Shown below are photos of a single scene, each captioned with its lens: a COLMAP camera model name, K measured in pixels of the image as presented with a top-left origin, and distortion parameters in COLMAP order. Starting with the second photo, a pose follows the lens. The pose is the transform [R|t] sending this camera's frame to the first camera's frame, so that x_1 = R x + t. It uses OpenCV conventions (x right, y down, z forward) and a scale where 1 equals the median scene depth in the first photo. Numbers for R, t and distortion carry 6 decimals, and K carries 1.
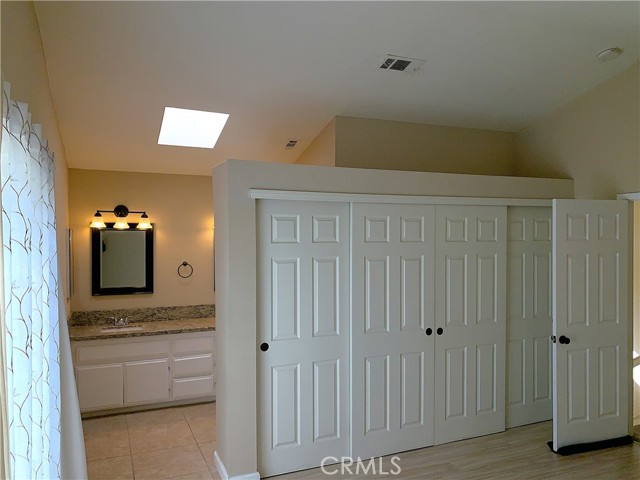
lens RADIAL K [[477.2, 0, 320.0], [0, 477.2, 240.0], [0, 0, 1]] dist [0.021022, -0.003912]
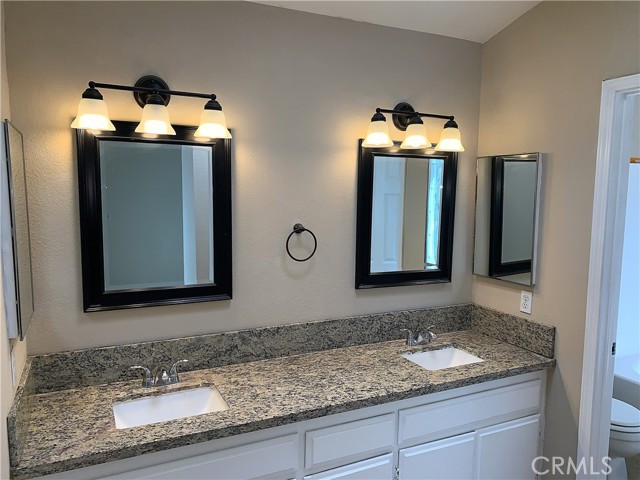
lens RADIAL K [[477.2, 0, 320.0], [0, 477.2, 240.0], [0, 0, 1]] dist [0.021022, -0.003912]
pose [[0.999088, 0.009069, 0.041717, -0.426894], [-0.013334, 0.994580, 0.103111, 0.024101], [-0.040556, -0.103573, 0.993795, 0.868153]]
